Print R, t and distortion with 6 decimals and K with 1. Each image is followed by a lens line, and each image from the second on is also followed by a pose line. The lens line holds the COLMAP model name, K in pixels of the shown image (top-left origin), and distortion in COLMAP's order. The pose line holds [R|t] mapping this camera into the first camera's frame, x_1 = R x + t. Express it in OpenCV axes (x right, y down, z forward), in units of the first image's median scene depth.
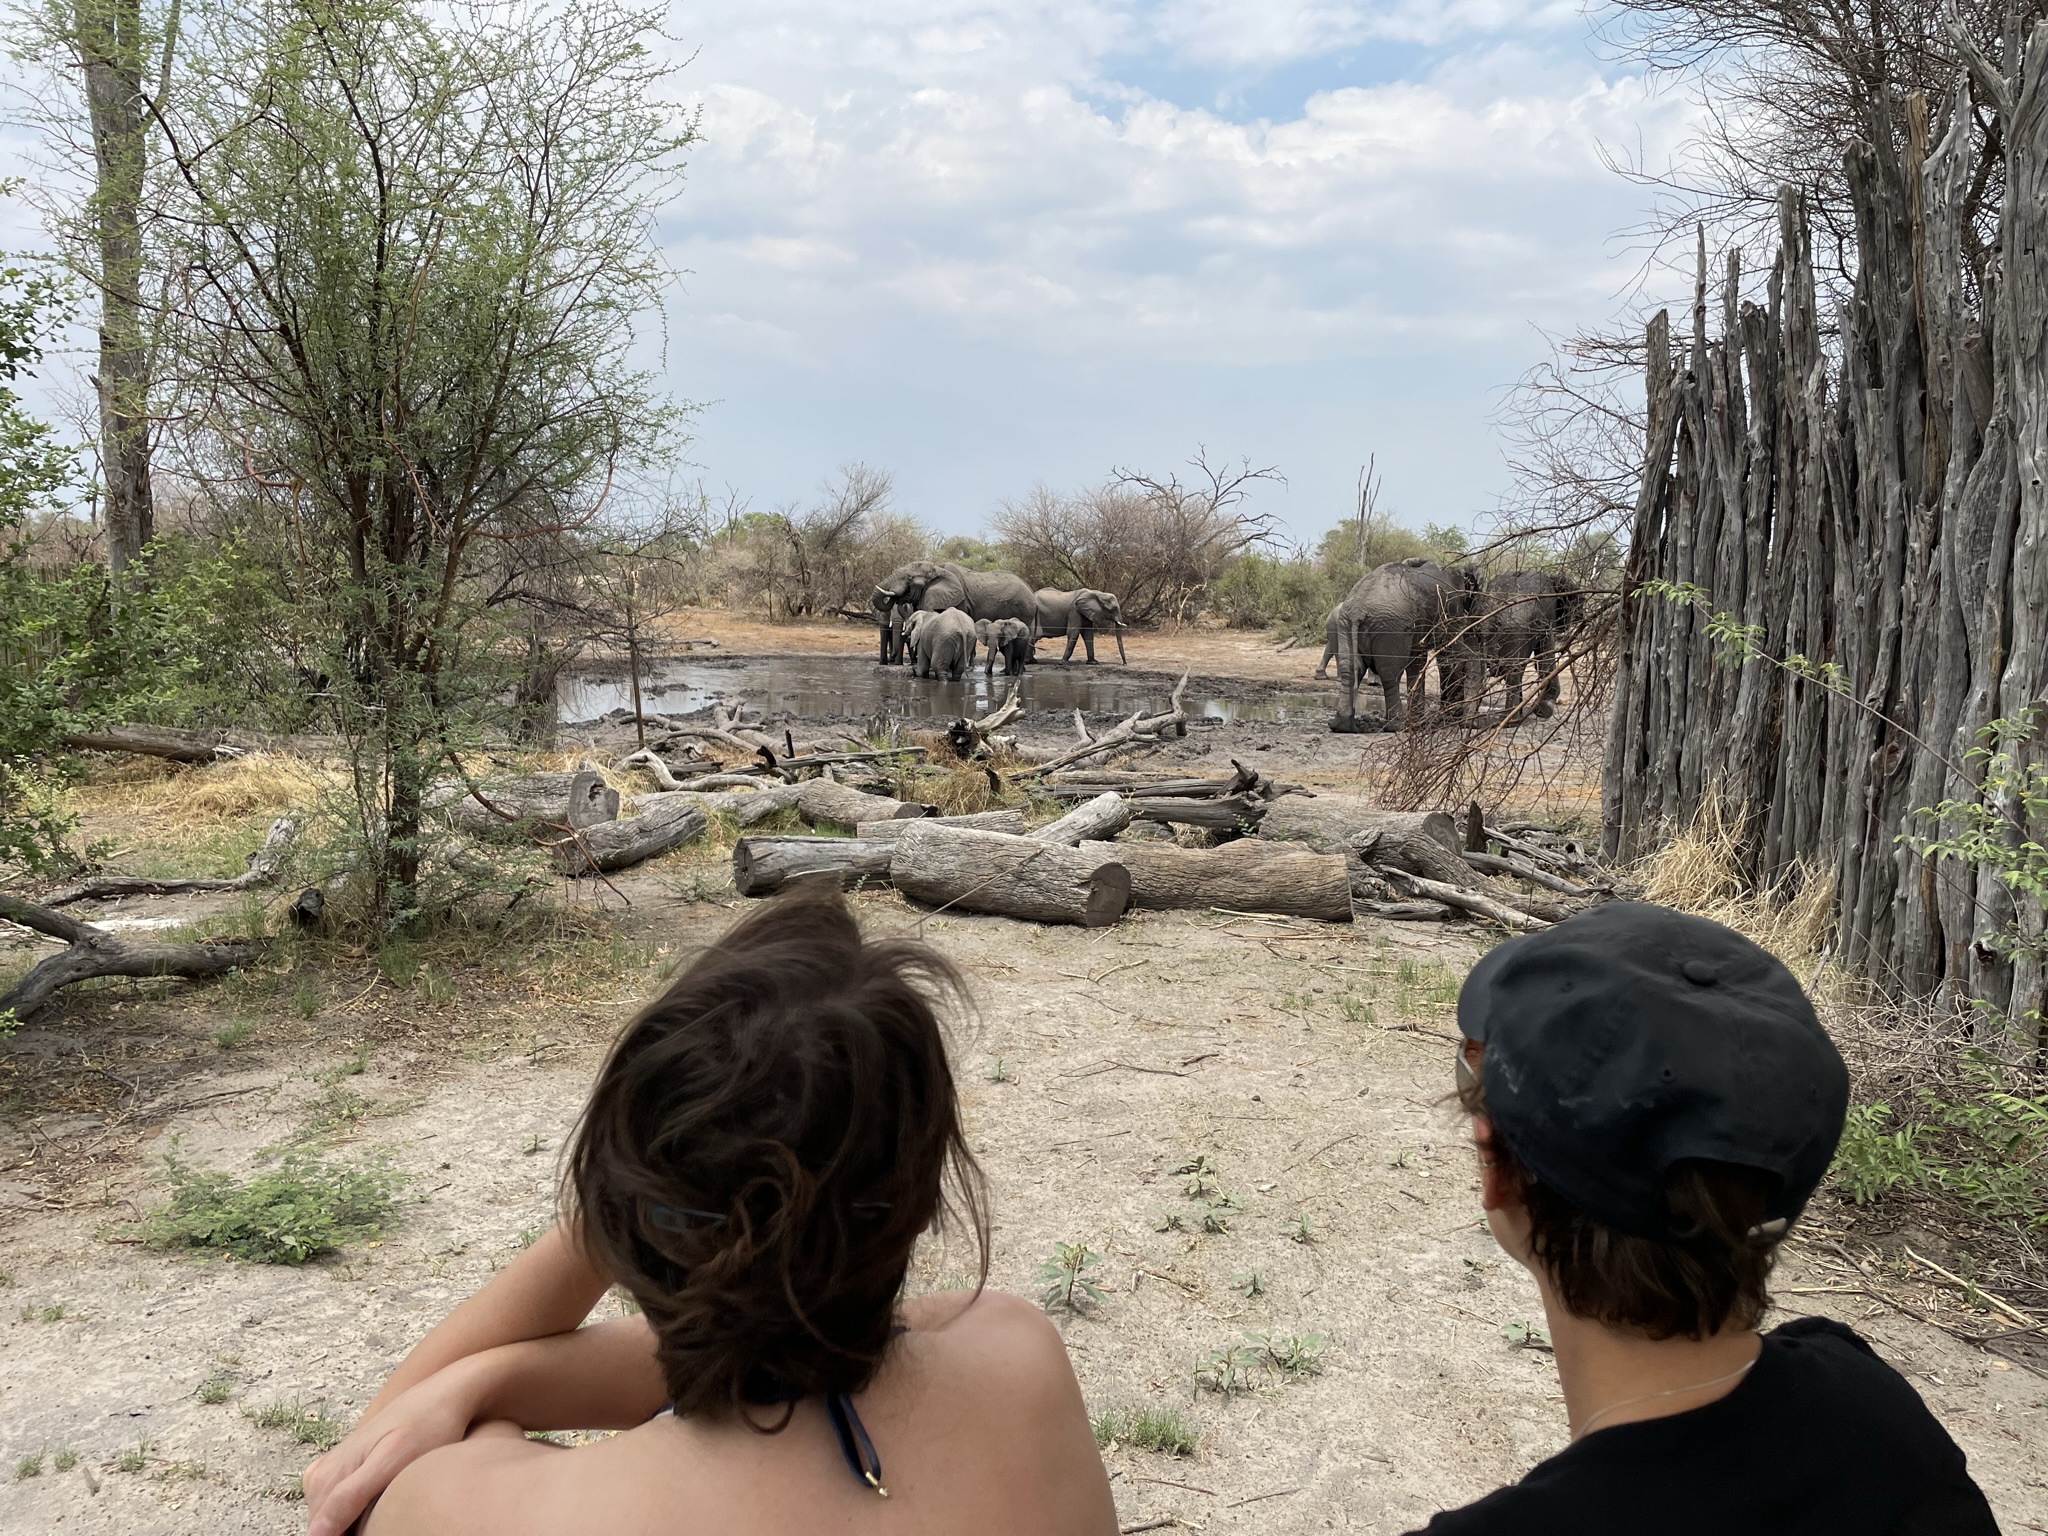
lens RADIAL K [[1531.2, 0, 1024.0], [0, 1531.2, 768.0], [0, 0, 1]] dist [0.075230, -0.101216]
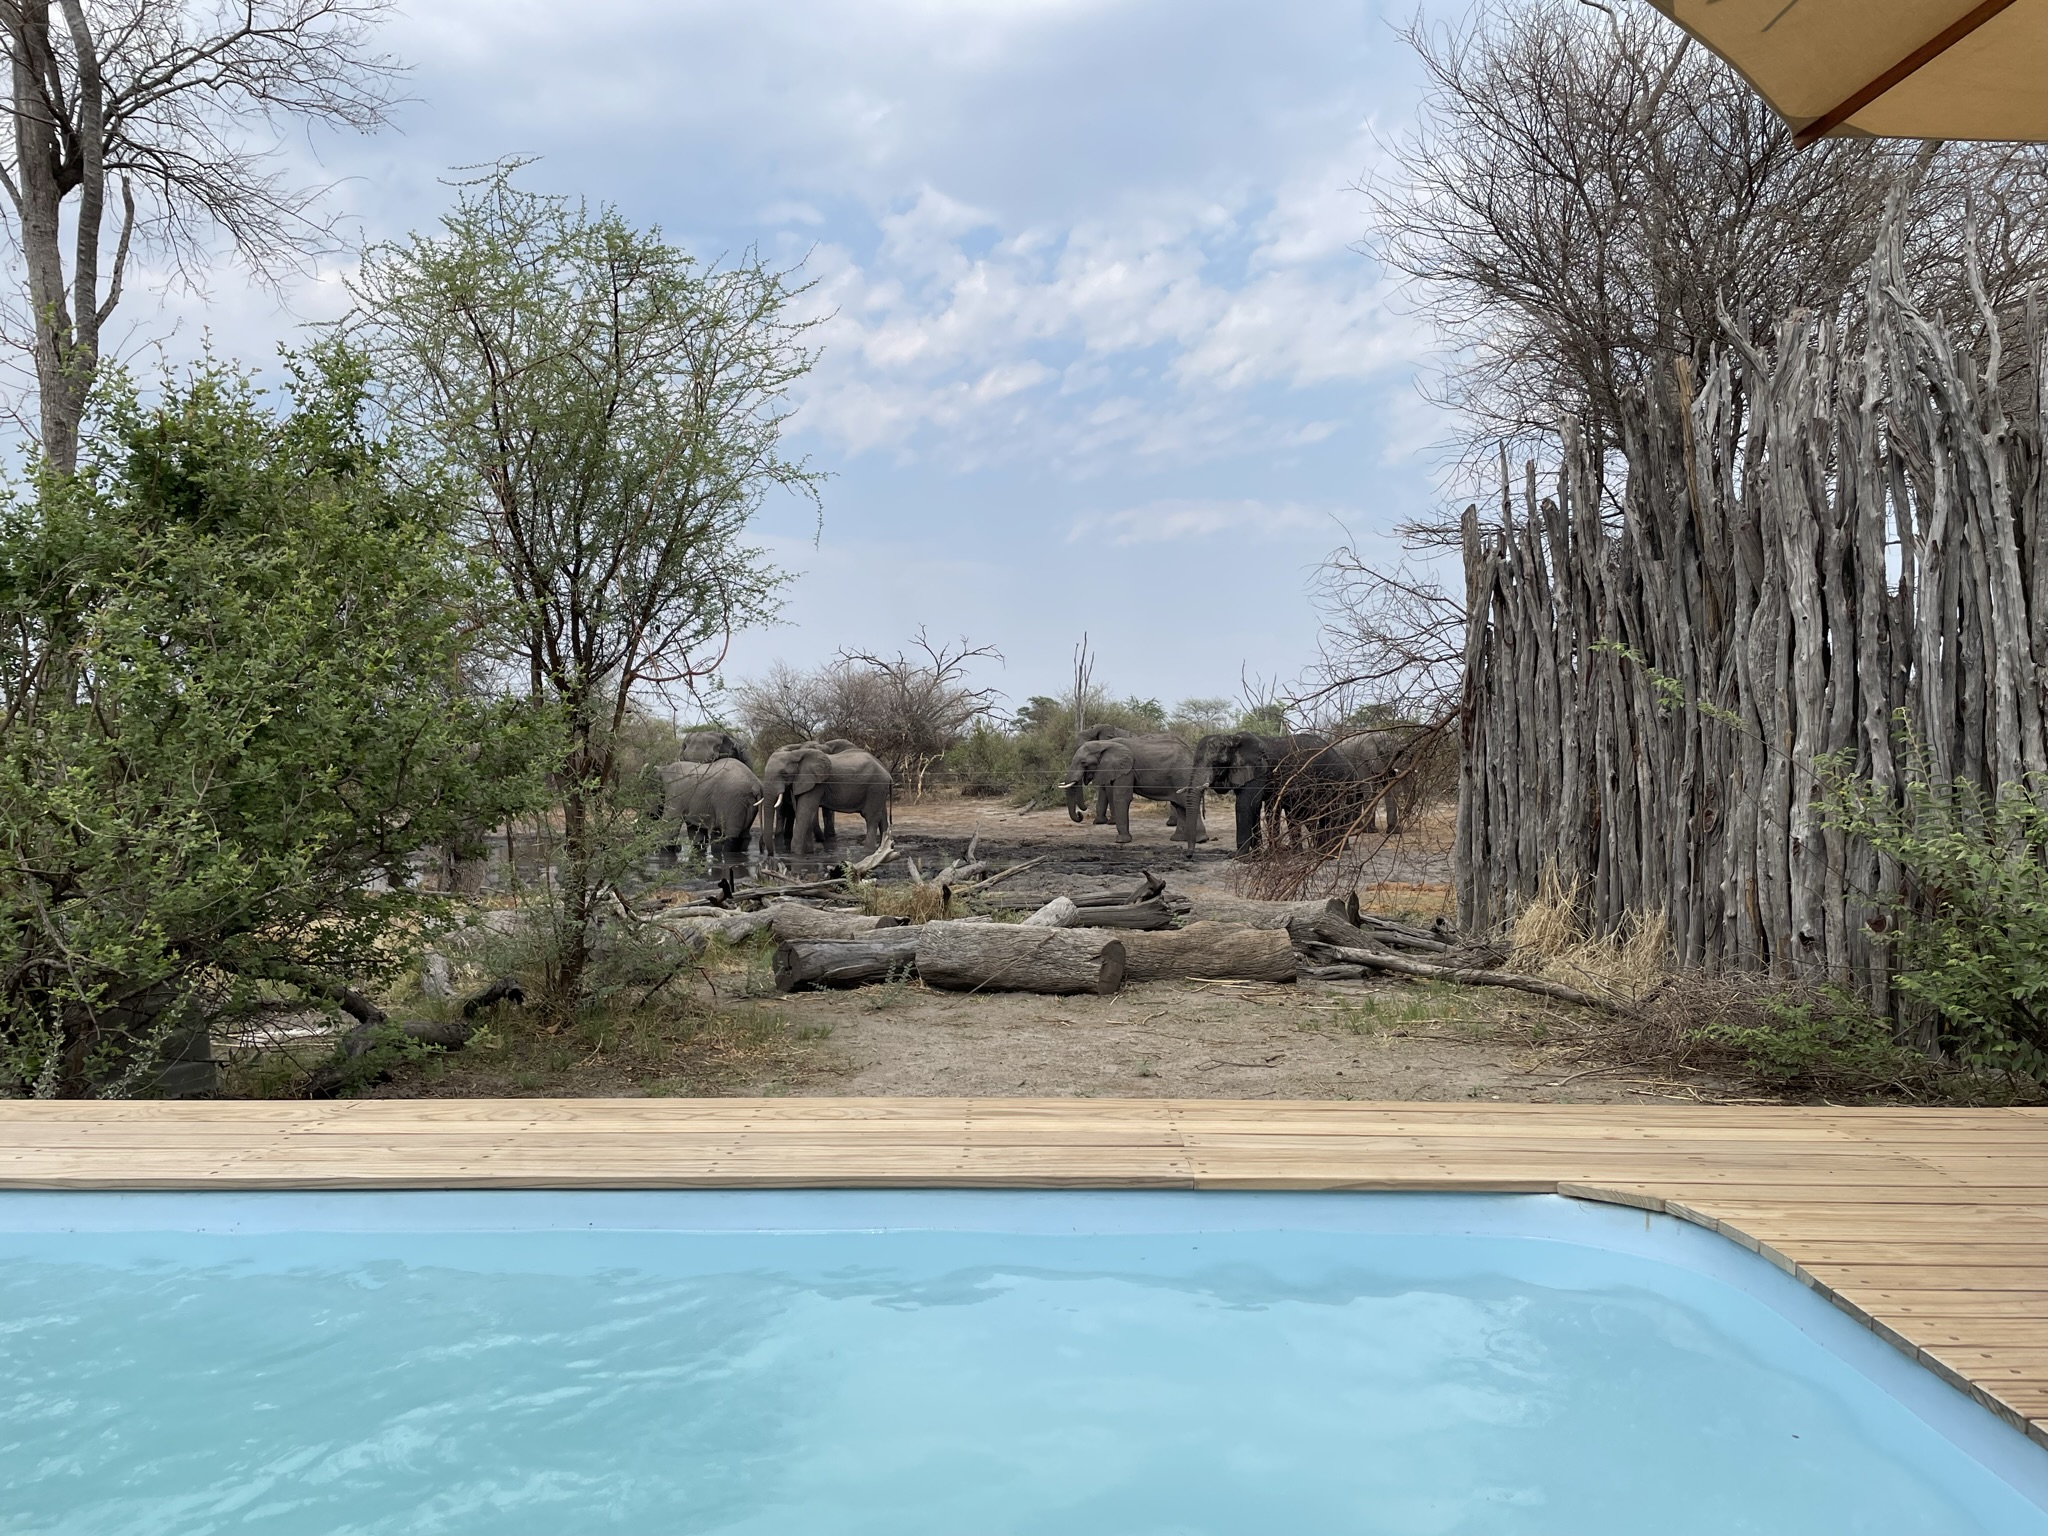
lens RADIAL K [[1531.2, 0, 1024.0], [0, 1531.2, 768.0], [0, 0, 1]] dist [0.075230, -0.101216]
pose [[0.979671, -0.026245, 0.198885, -0.241990], [0.049149, 0.992591, -0.111116, 0.055332], [-0.194495, 0.118632, 0.973703, -0.180725]]
